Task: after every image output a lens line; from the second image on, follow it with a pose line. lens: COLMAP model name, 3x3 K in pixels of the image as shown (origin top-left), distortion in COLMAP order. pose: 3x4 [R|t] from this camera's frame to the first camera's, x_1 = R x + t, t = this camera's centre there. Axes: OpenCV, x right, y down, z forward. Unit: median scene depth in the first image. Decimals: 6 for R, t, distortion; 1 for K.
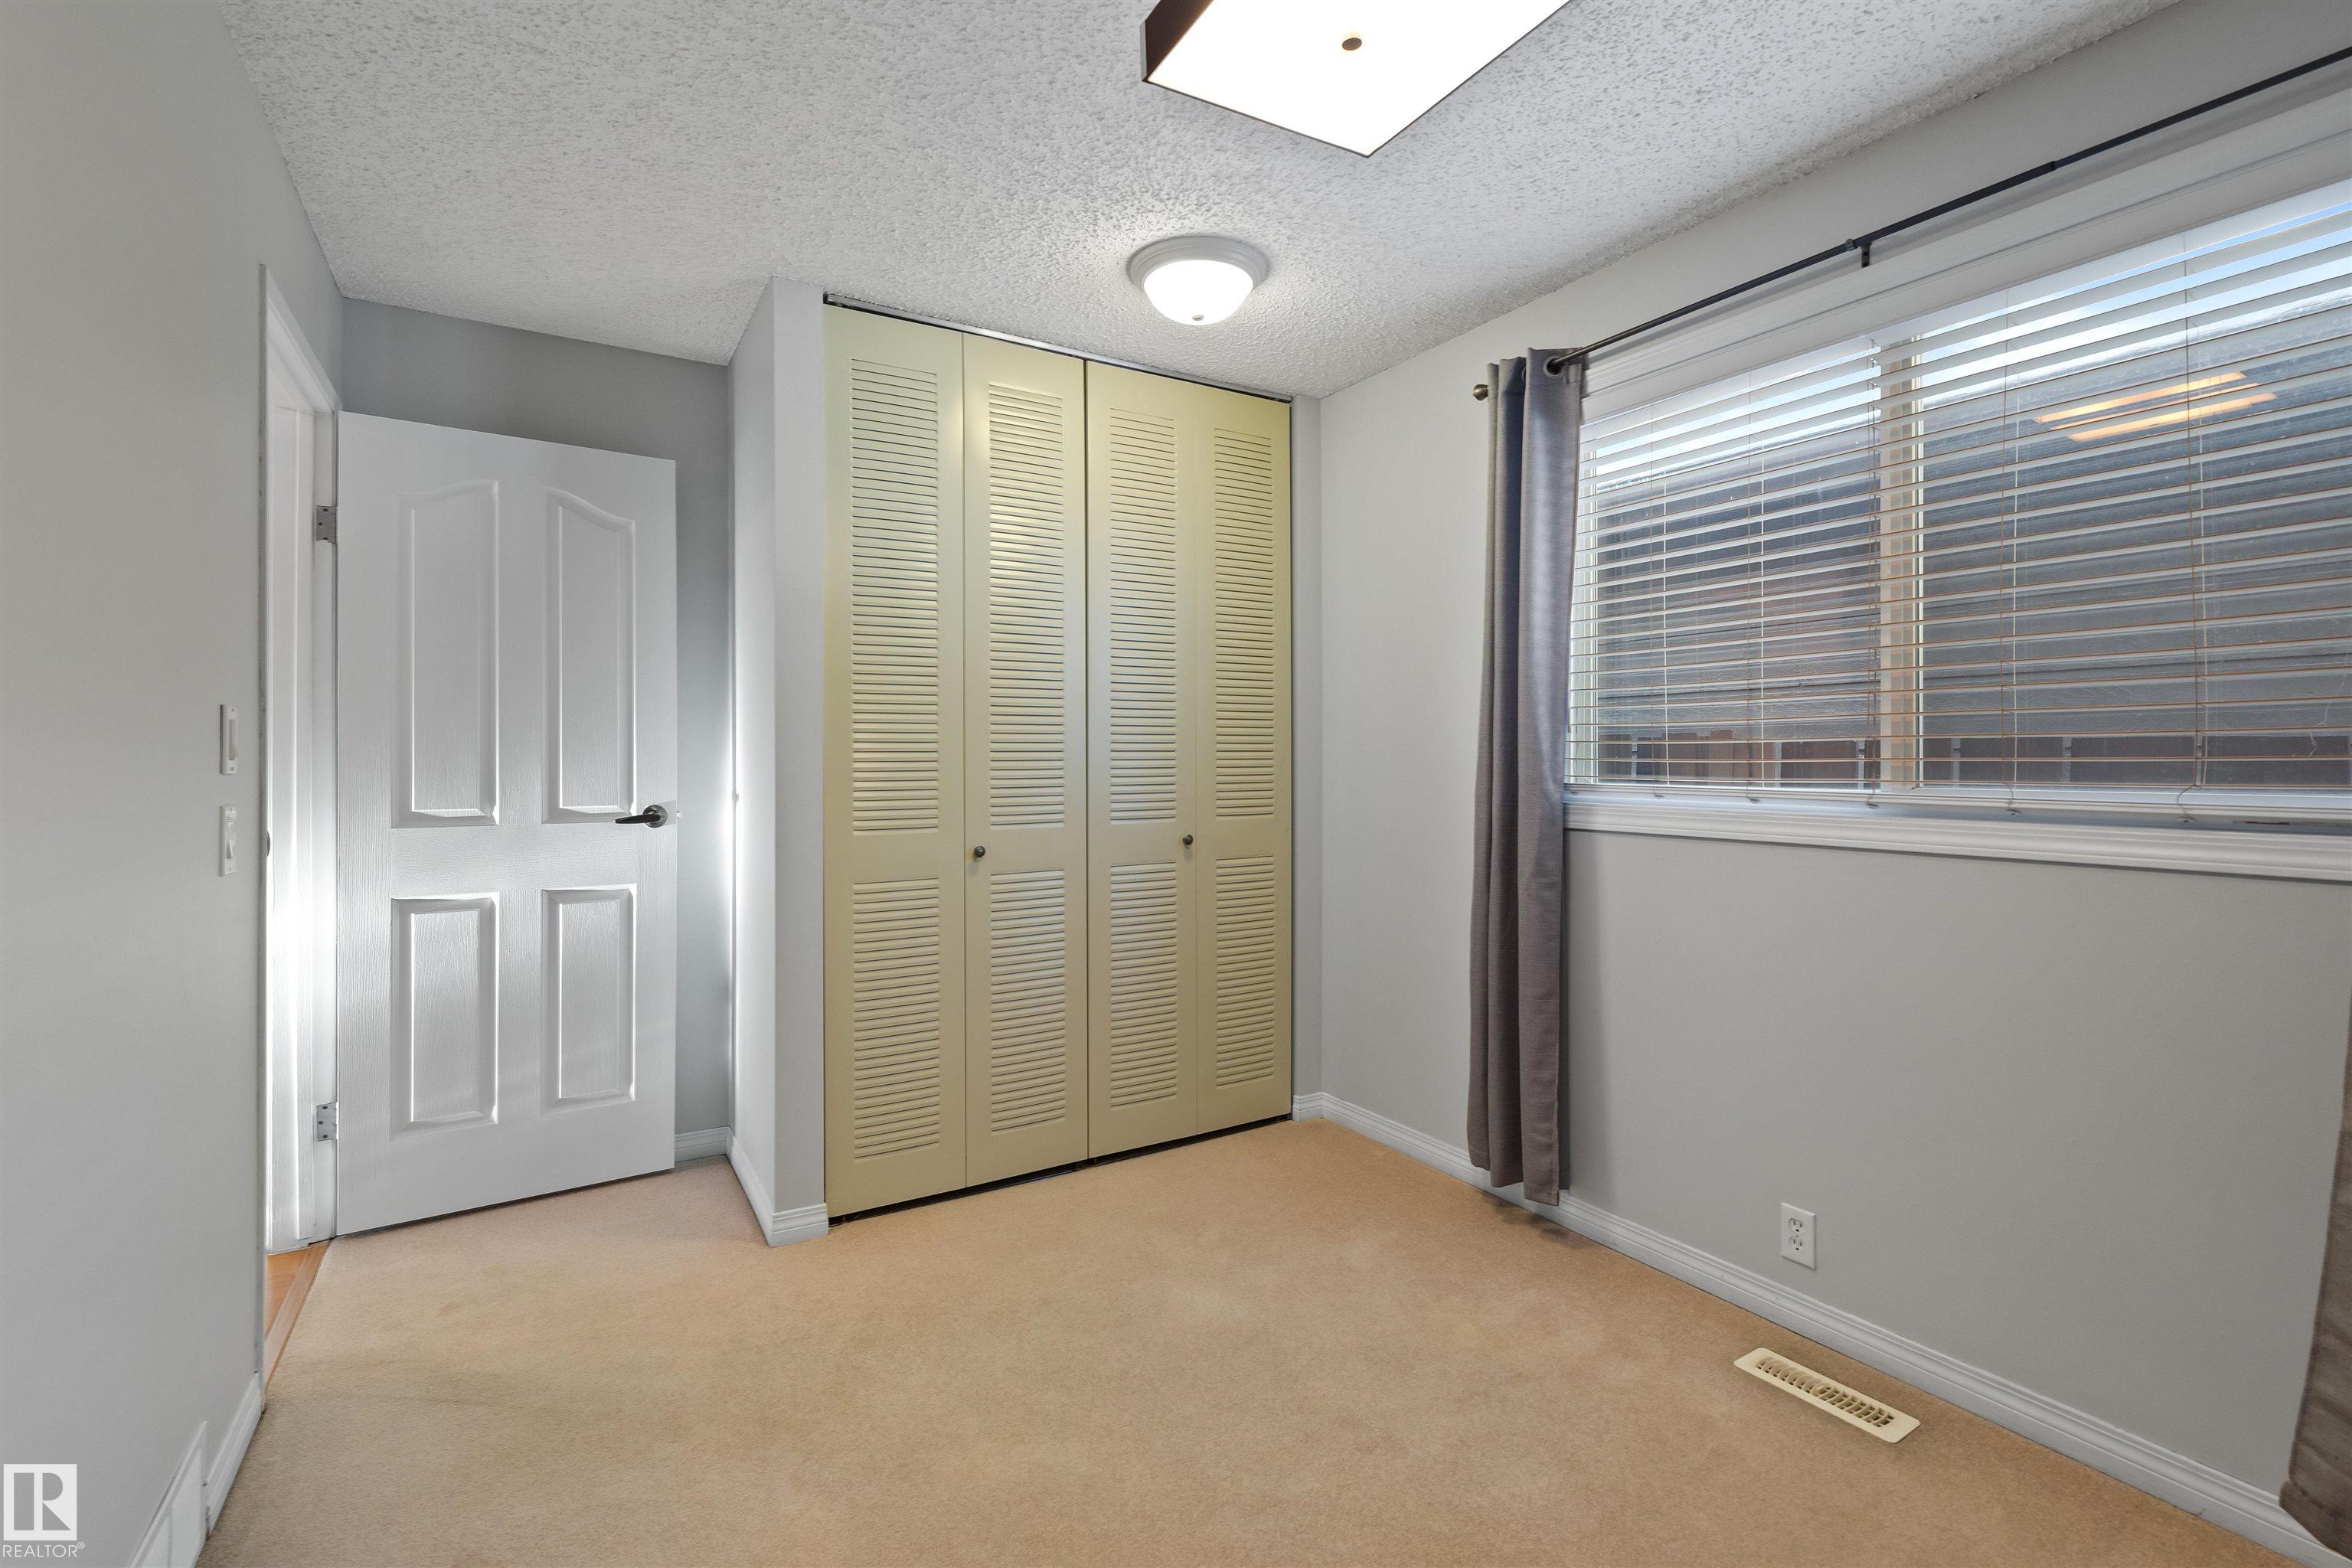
lens RADIAL K [[1051.2, 0, 1169.8], [0, 1051.2, 763.9], [0, 0, 1]] dist [-0.001778, 0.000016]
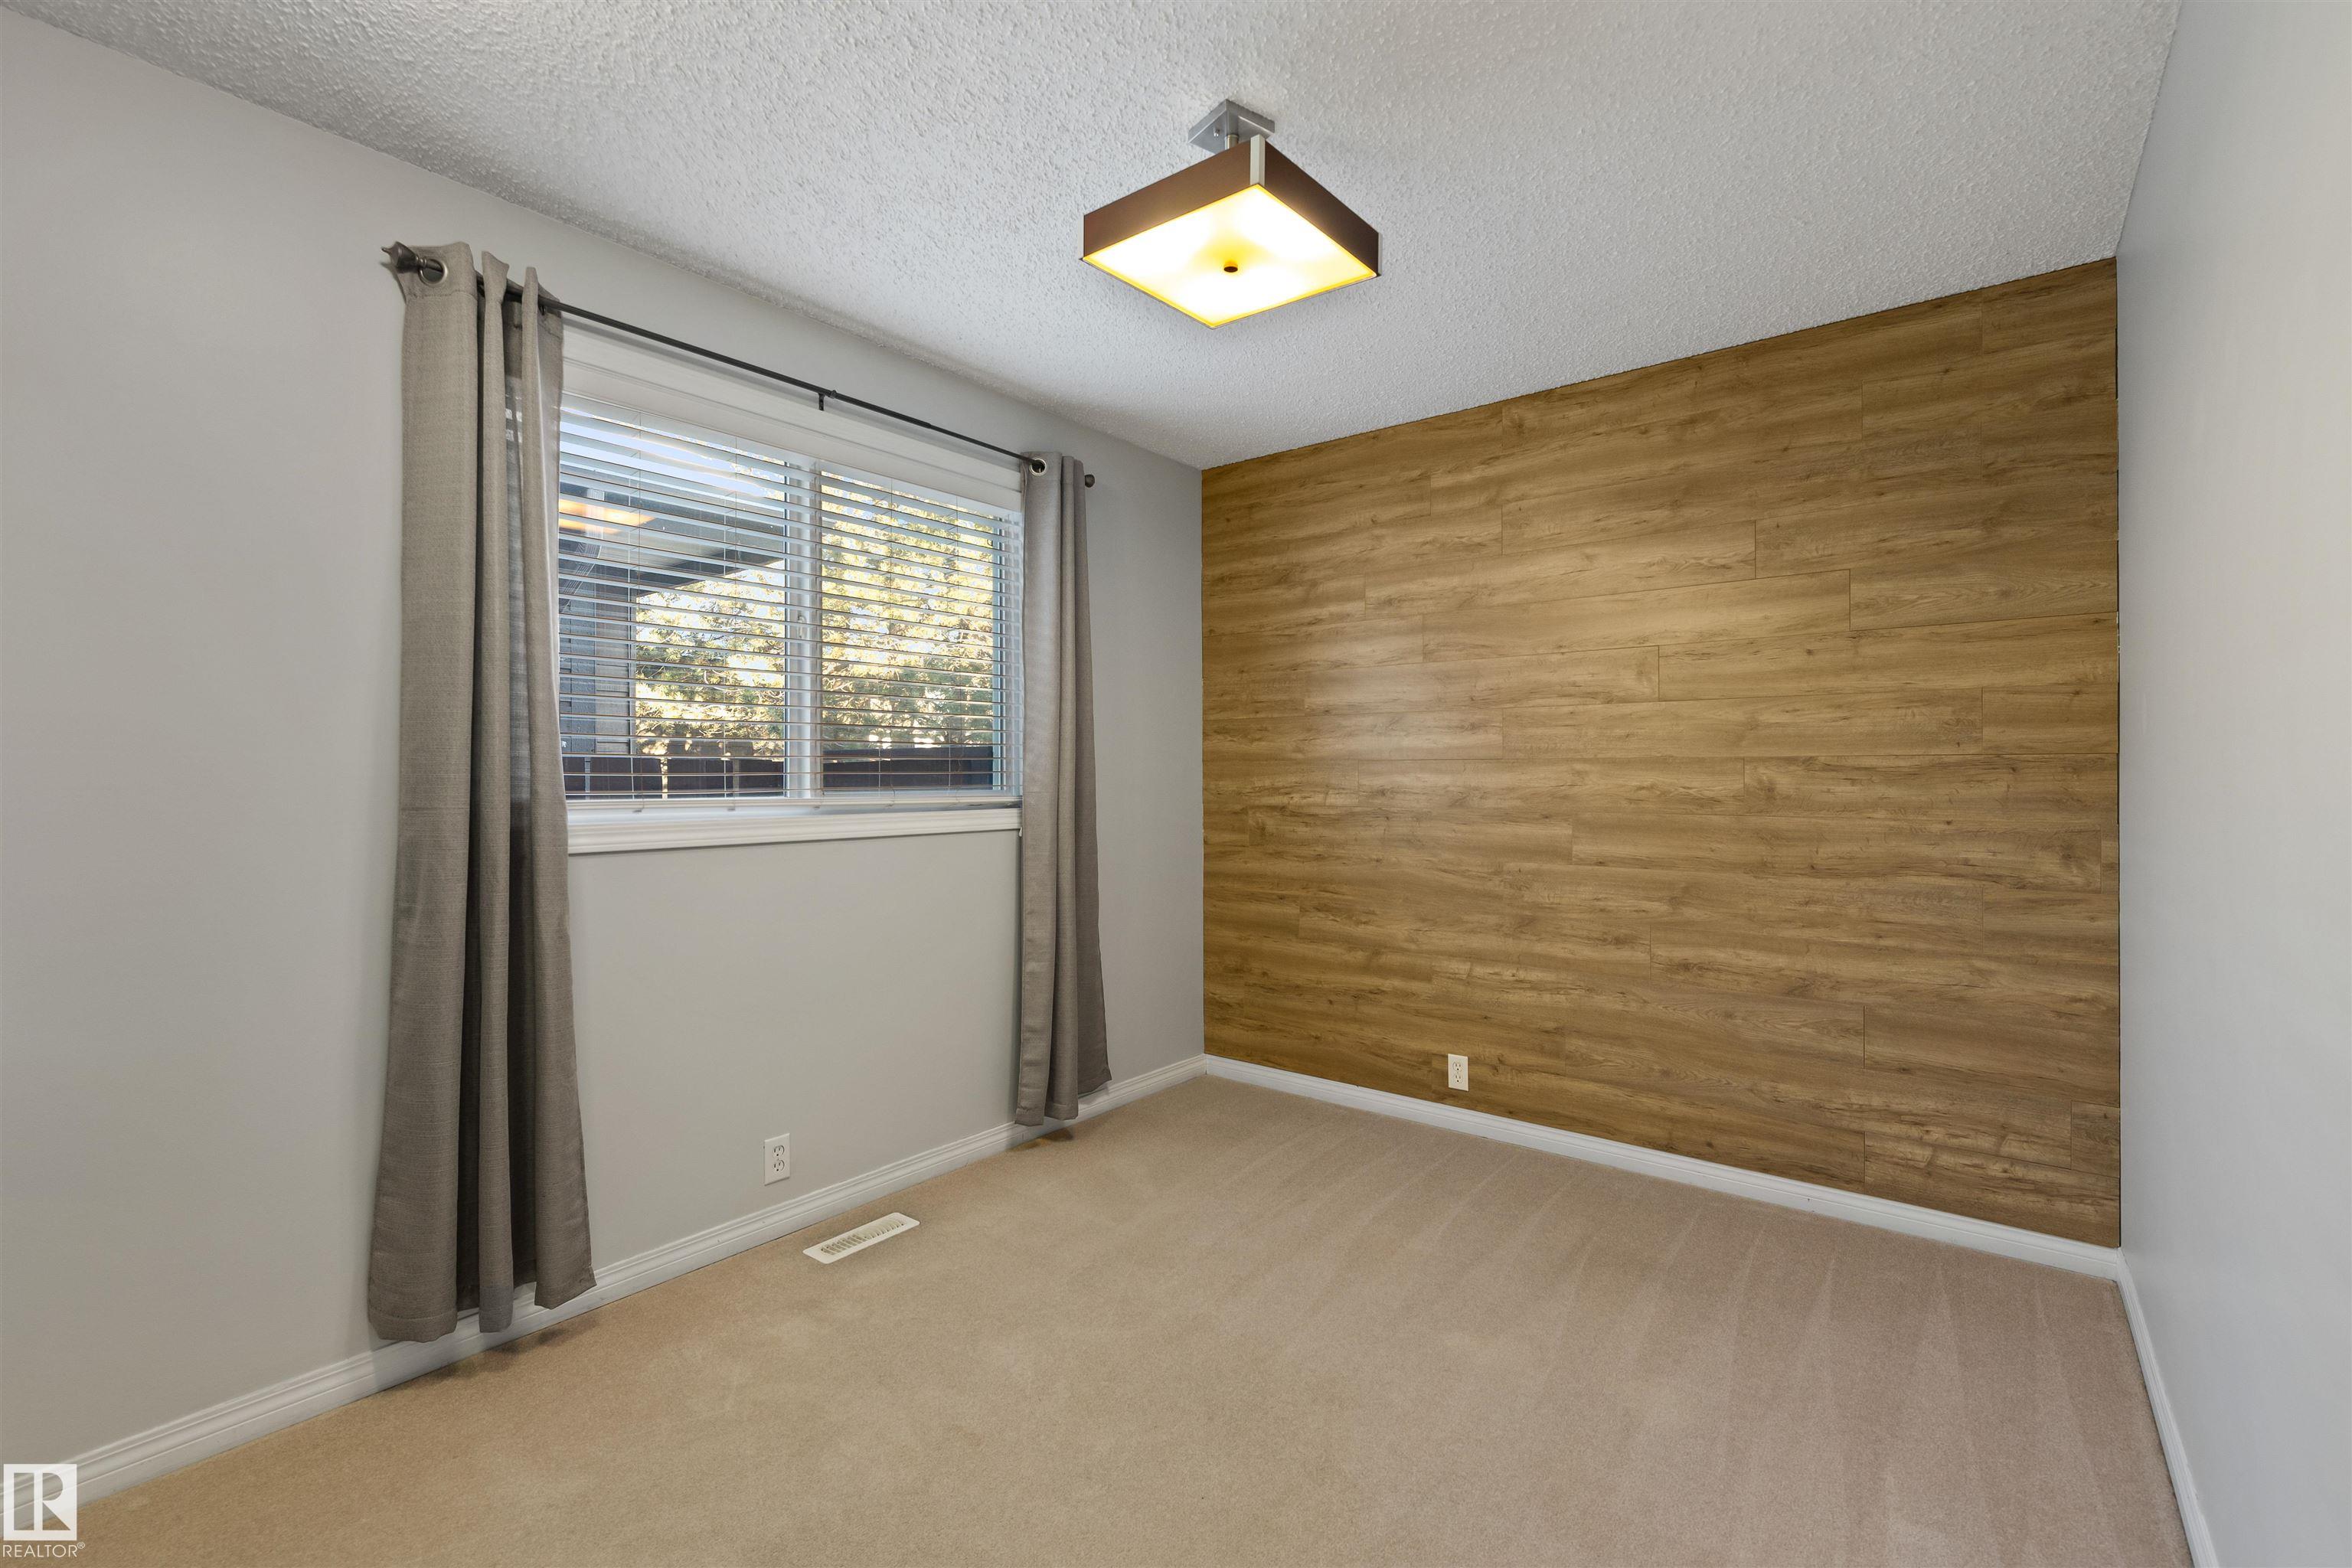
lens RADIAL K [[1051.2, 0, 1155.4], [0, 1051.2, 774.0], [0, 0, 1]] dist [-0.001778, 0.000016]
pose [[-0.354744, 0.000809, 0.934963, -0.598188], [0.006050, 0.999981, 0.001430, -0.002331], [-0.934944, 0.006164, -0.354742, 0.851774]]
